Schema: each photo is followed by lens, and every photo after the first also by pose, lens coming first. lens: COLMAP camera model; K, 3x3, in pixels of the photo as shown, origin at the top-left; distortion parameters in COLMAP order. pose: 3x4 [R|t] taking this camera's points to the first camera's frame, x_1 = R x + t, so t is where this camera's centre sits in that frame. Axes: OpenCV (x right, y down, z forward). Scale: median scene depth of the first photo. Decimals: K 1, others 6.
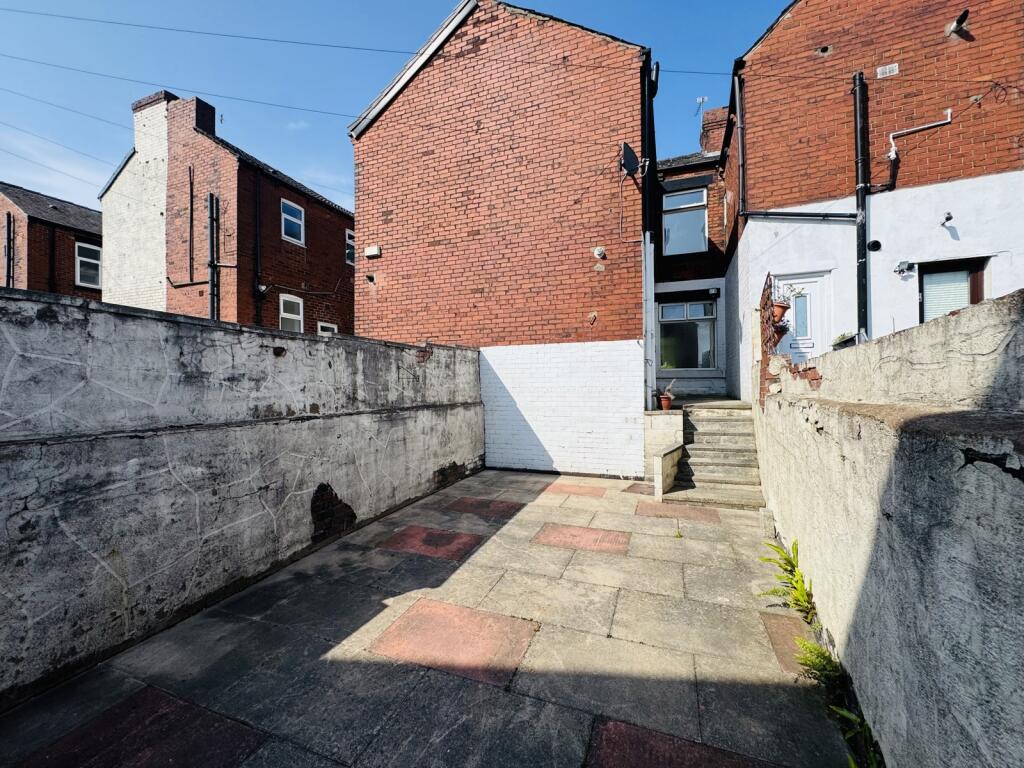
lens RADIAL K [[409.8, 0, 512.0], [0, 409.8, 384.0], [0, 0, 1]] dist [-0.002118, -0.000018]
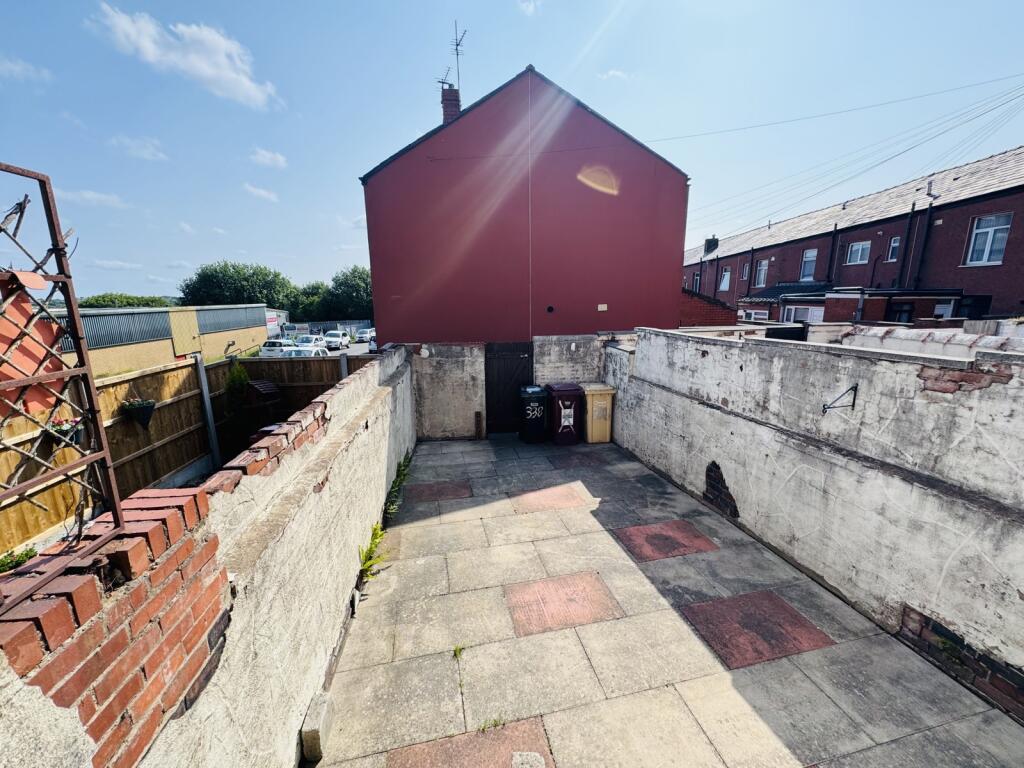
lens RADIAL K [[409.8, 0, 512.0], [0, 409.8, 384.0], [0, 0, 1]] dist [-0.002118, -0.000018]
pose [[-0.835862, 0.129920, -0.533343, 0.660946], [0.022296, 0.978822, 0.203494, -0.245467], [0.548486, 0.158201, -0.821057, 1.593664]]
